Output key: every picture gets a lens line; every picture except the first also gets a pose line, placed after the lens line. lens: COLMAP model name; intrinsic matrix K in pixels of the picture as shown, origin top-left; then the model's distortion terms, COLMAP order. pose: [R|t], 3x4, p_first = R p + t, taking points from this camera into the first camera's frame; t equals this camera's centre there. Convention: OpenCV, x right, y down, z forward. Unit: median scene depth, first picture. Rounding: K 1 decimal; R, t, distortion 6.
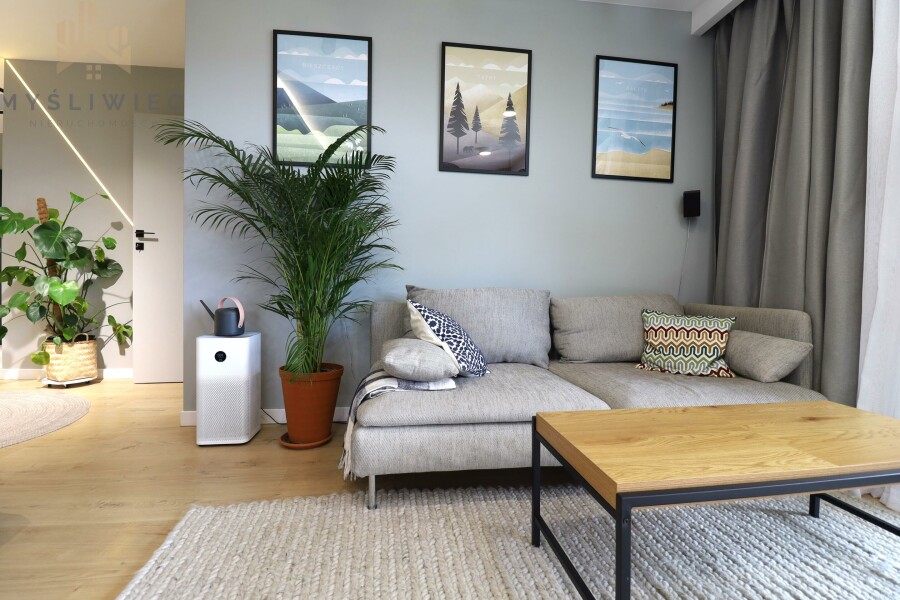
lens RADIAL K [[441.8, 0, 452.2], [0, 441.8, 281.7], [0, 0, 1]] dist [0.000498, 0.000102]
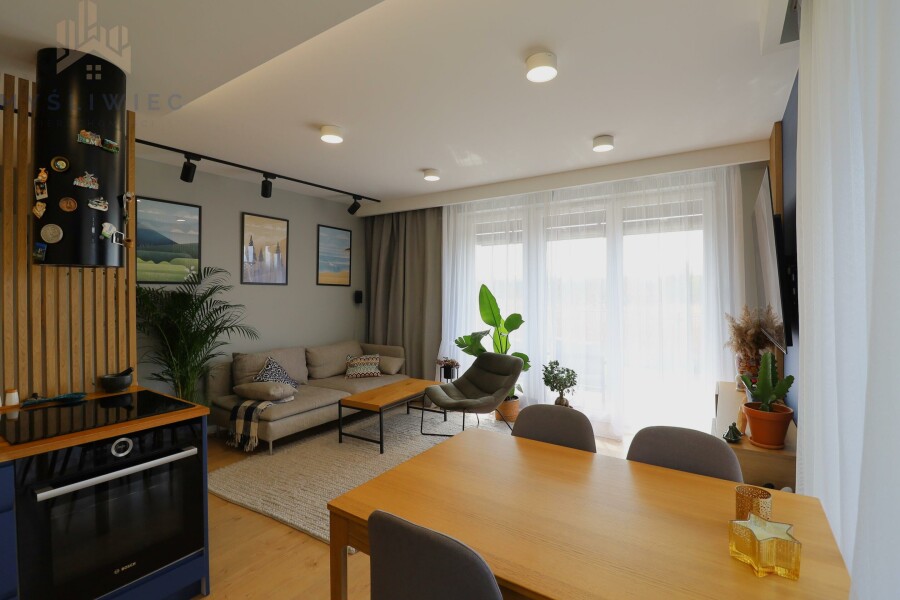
lens RADIAL K [[420.8, 0, 448.0], [0, 420.8, 296.4], [0, 0, 1]] dist [0.005365, -0.012679]
pose [[0.667754, -0.025171, 0.743957, -0.751534], [0.009361, 0.999633, 0.025419, -0.244138], [-0.744323, -0.010009, 0.667744, -0.757190]]
